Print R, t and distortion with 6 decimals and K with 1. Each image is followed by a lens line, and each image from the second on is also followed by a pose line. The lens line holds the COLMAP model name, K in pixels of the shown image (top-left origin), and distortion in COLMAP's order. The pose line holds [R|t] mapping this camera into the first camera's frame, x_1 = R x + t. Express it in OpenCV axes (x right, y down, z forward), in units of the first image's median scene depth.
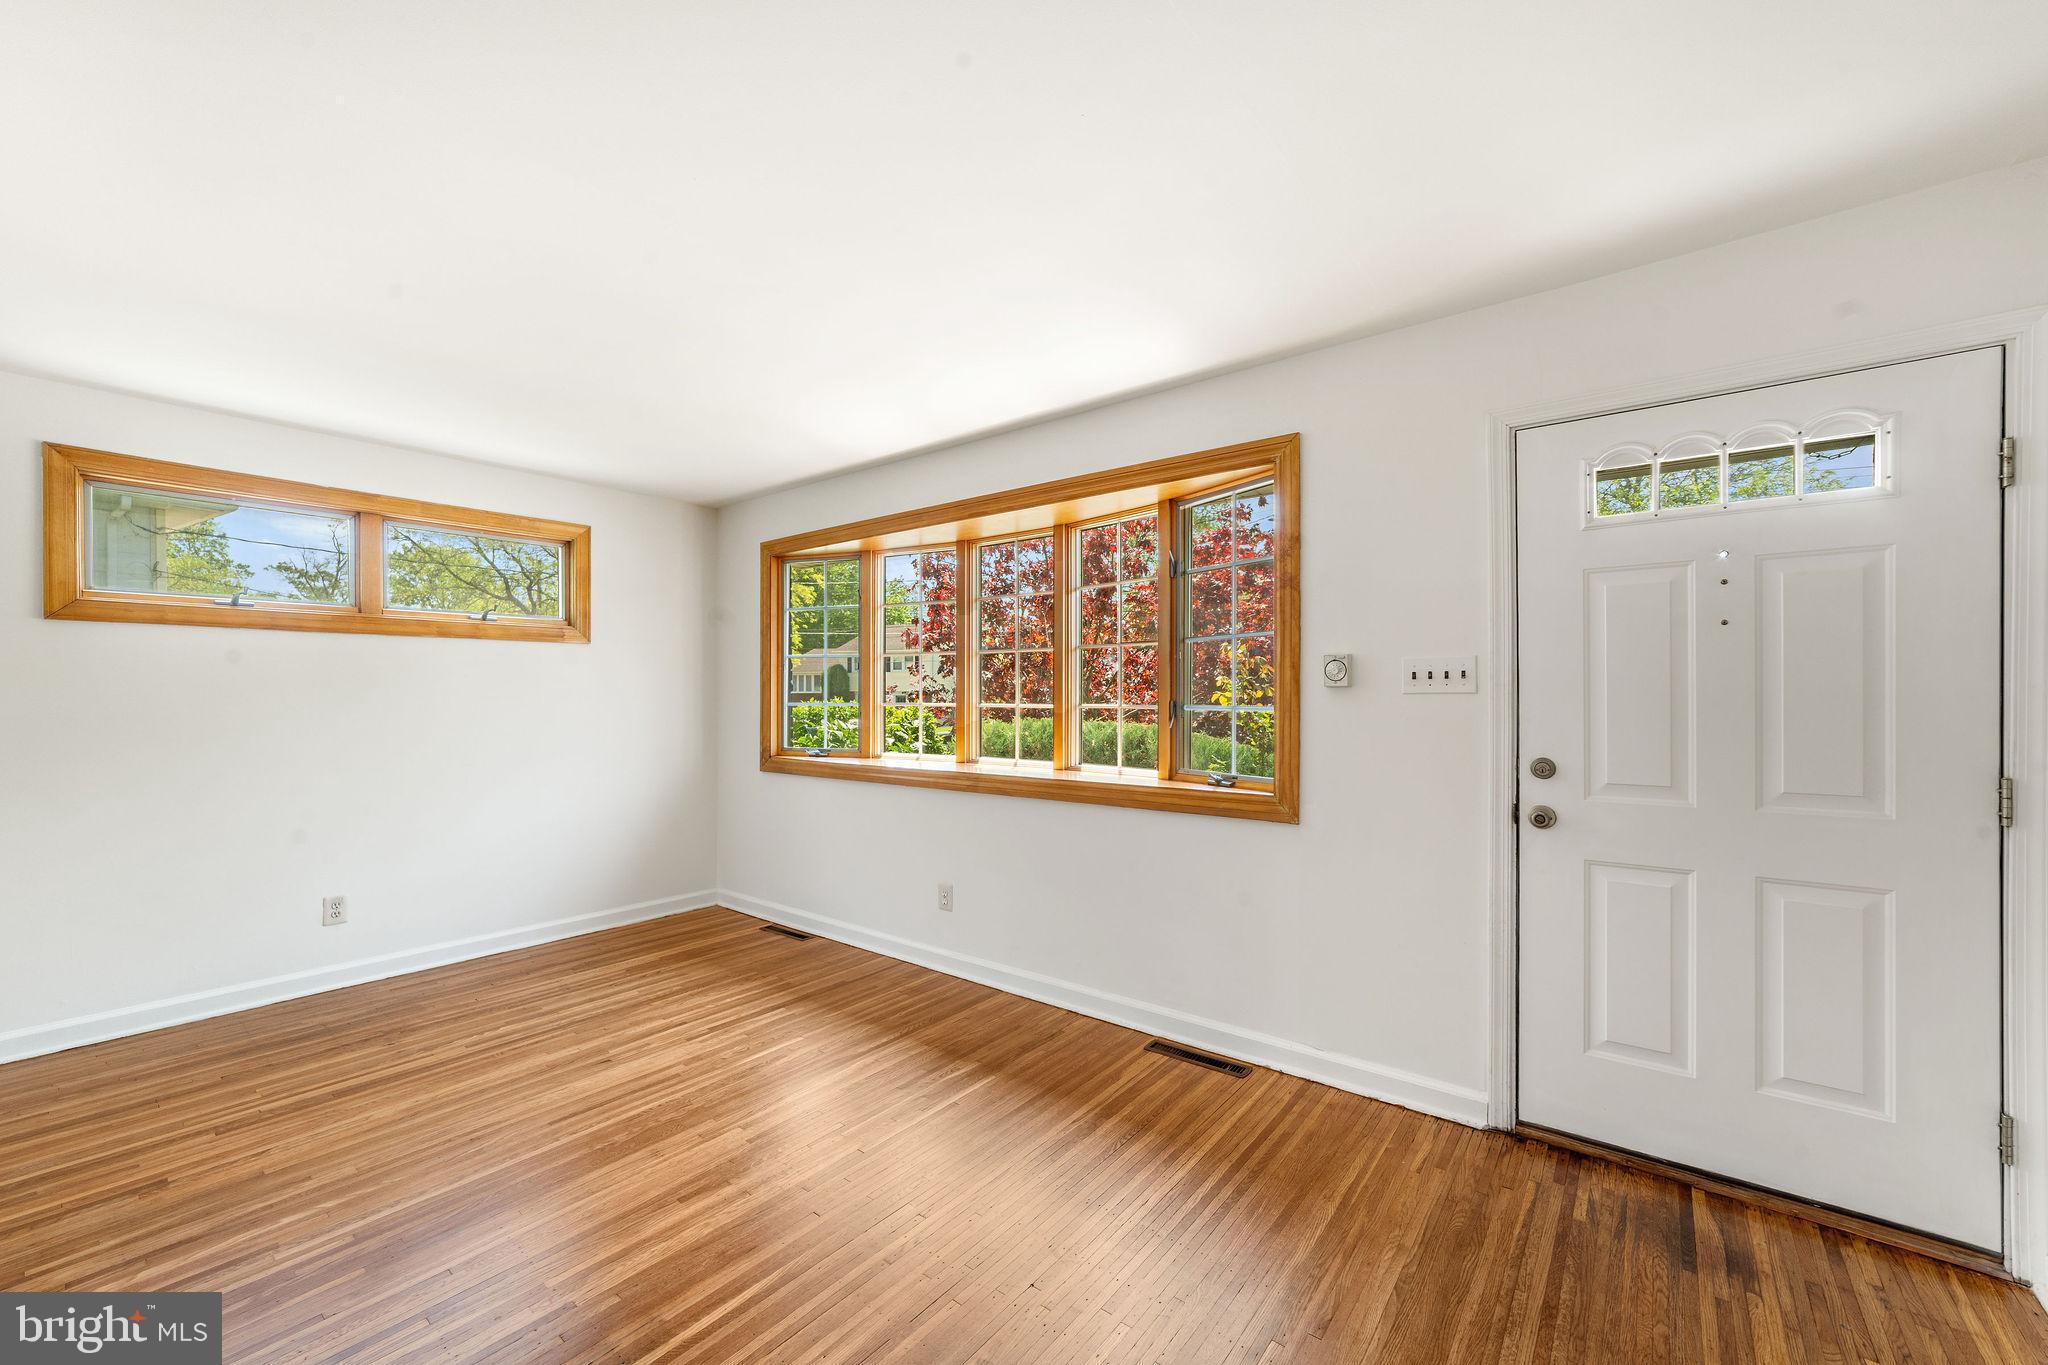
lens RADIAL K [[818.0, 0, 989.3], [0, 818.0, 692.2], [0, 0, 1]] dist [-0.018642, 0.005305]
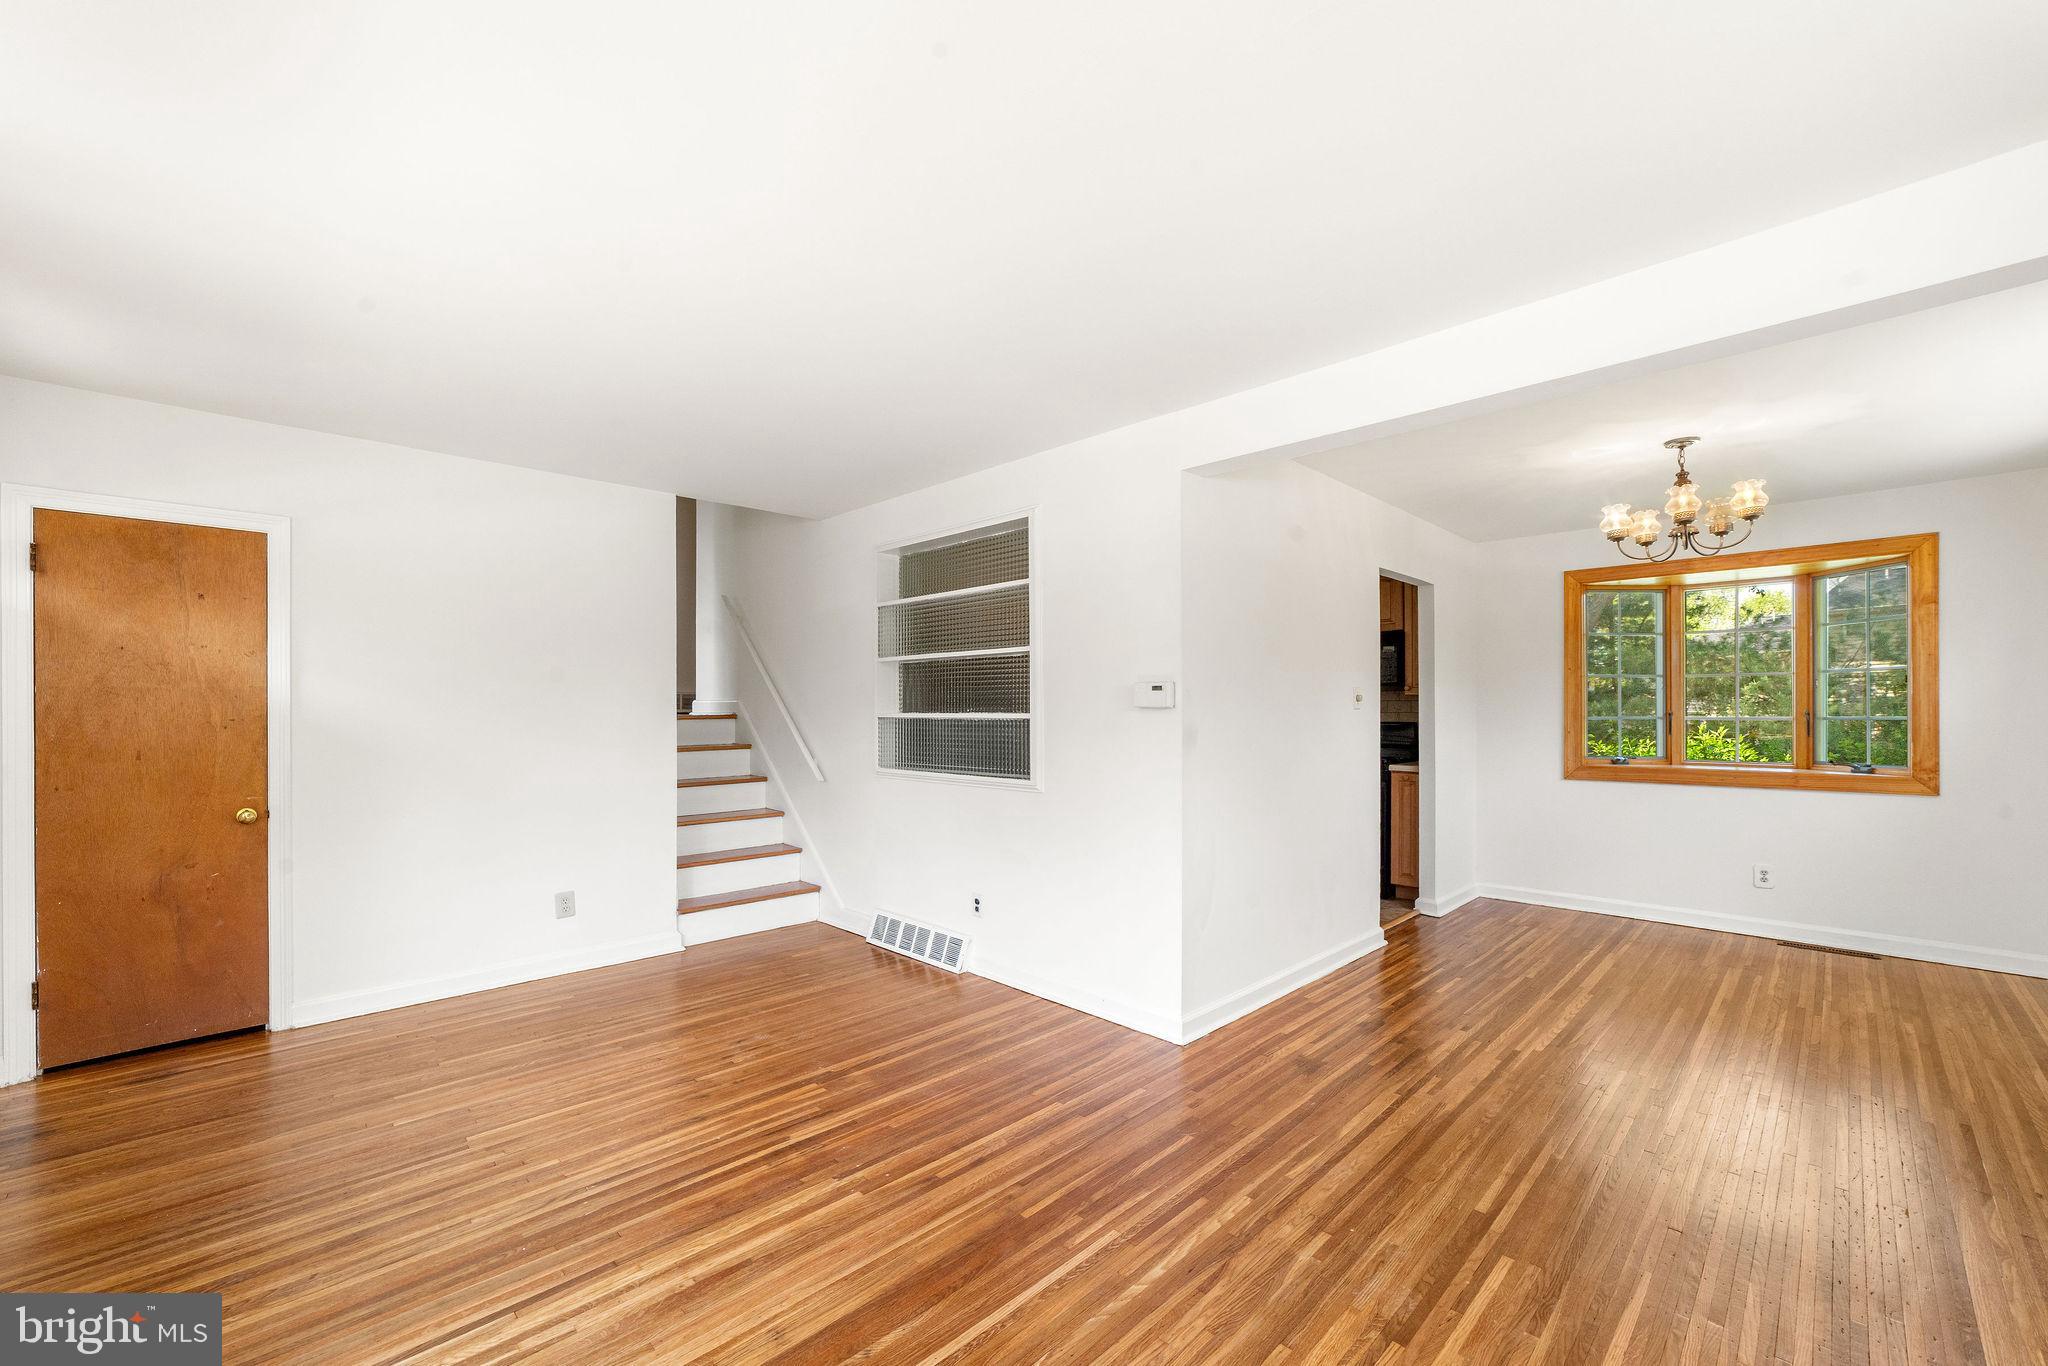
lens RADIAL K [[818.0, 0, 1007.1], [0, 818.0, 710.3], [0, 0, 1]] dist [-0.018642, 0.005305]
pose [[-0.995589, -0.000010, 0.093824, -0.532710], [-0.000099, 1.000000, -0.000952, 0.002622], [-0.093824, -0.000957, -0.995588, 1.329177]]
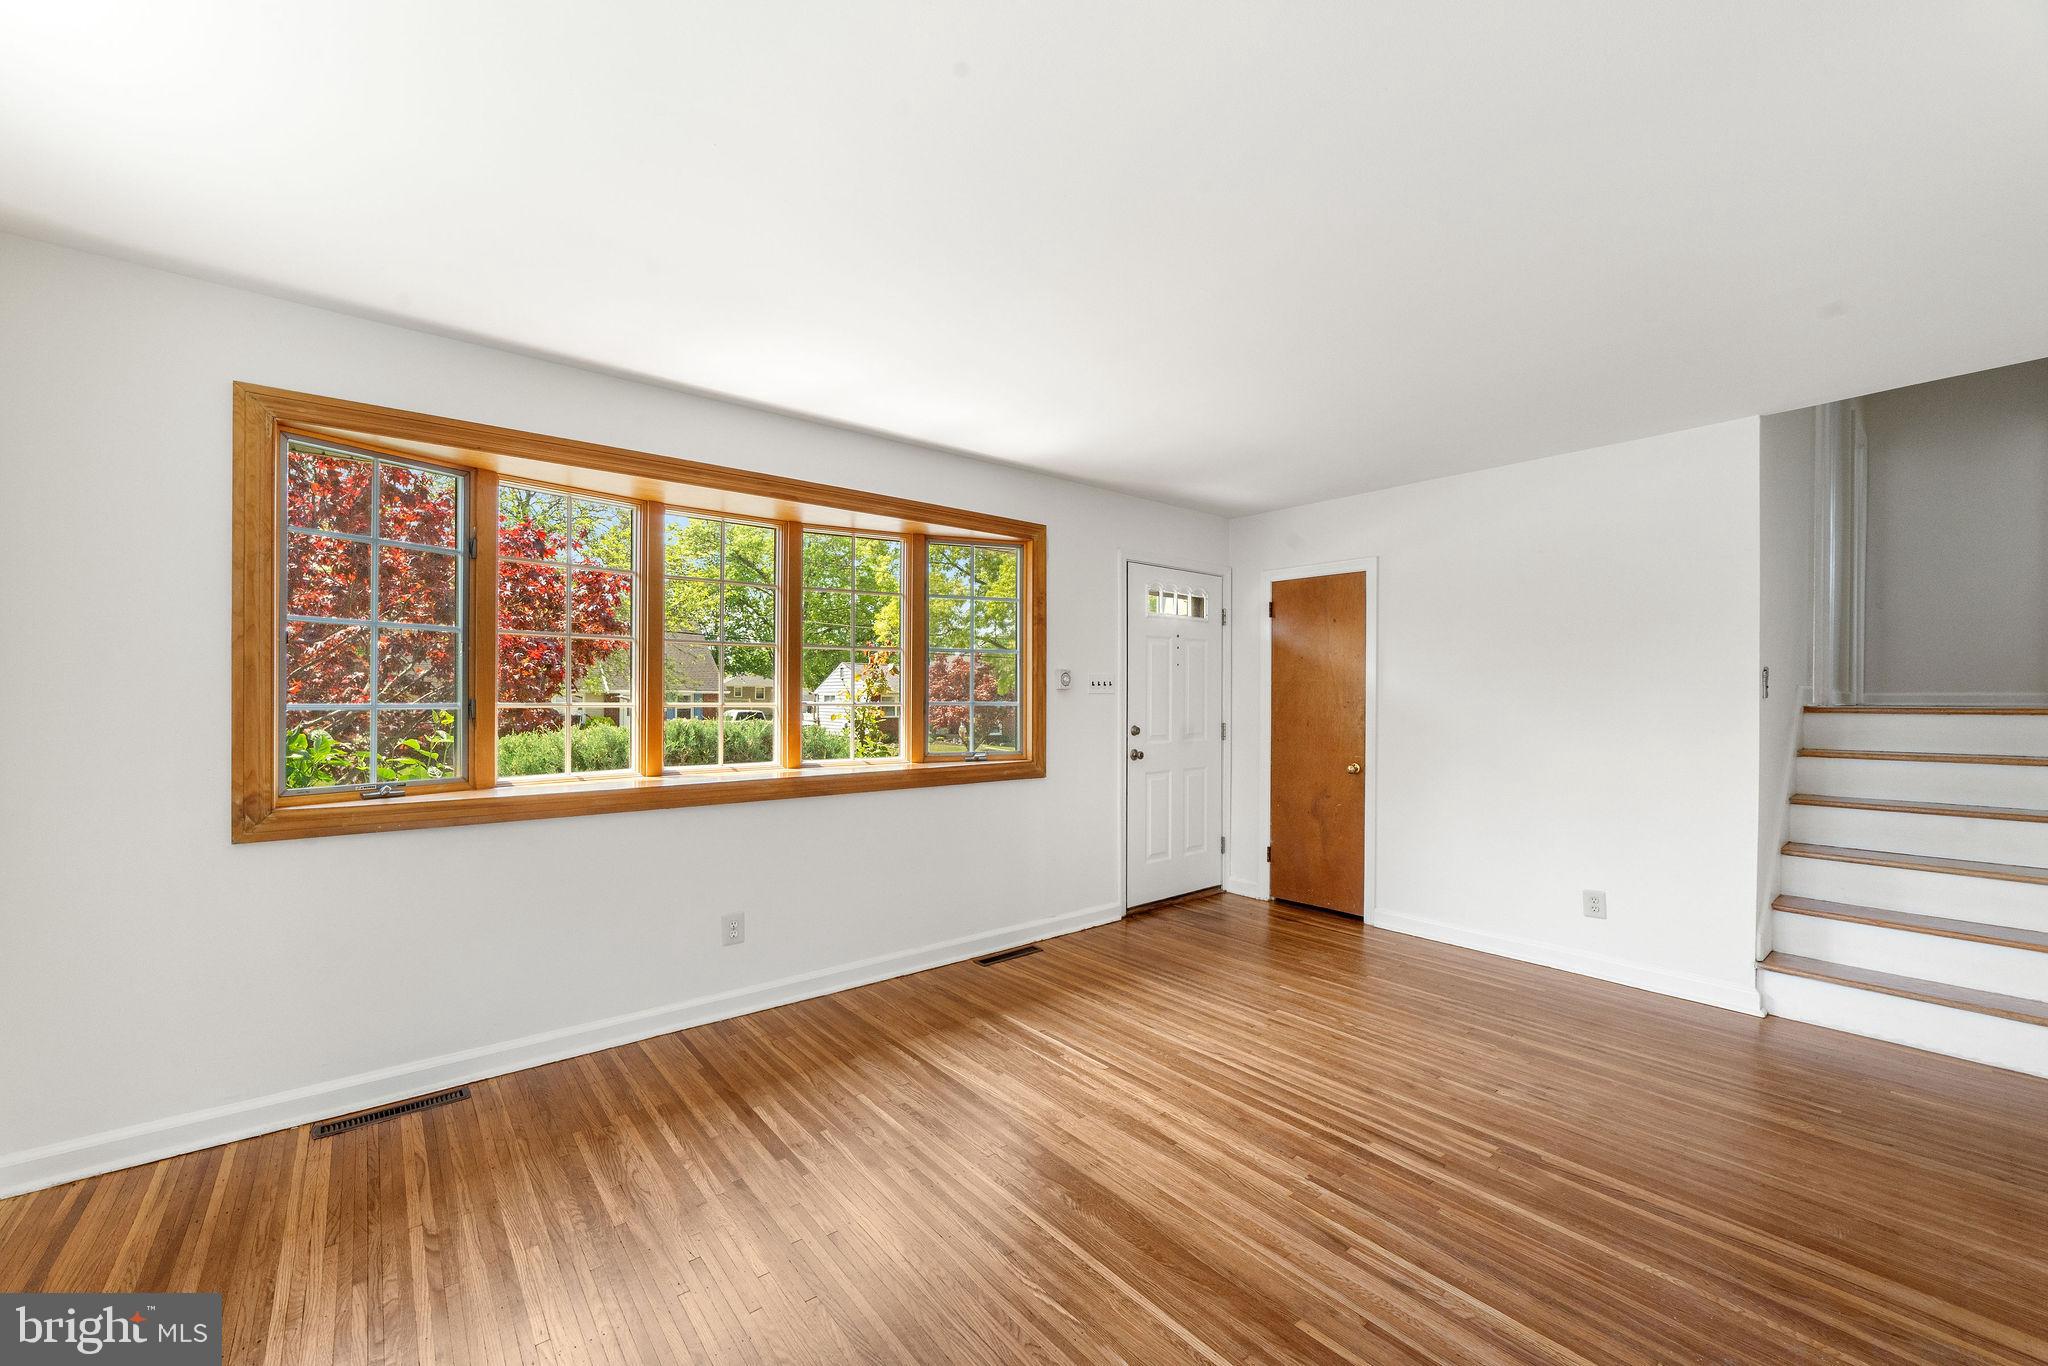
lens RADIAL K [[818.0, 0, 1020.7], [0, 818.0, 686.9], [0, 0, 1]] dist [-0.018642, 0.005305]
pose [[0.180462, 0.009591, 0.983535, -1.081028], [-0.007415, 0.999937, -0.008391, 0.003201], [-0.983554, -0.005779, 0.180522, 0.710466]]
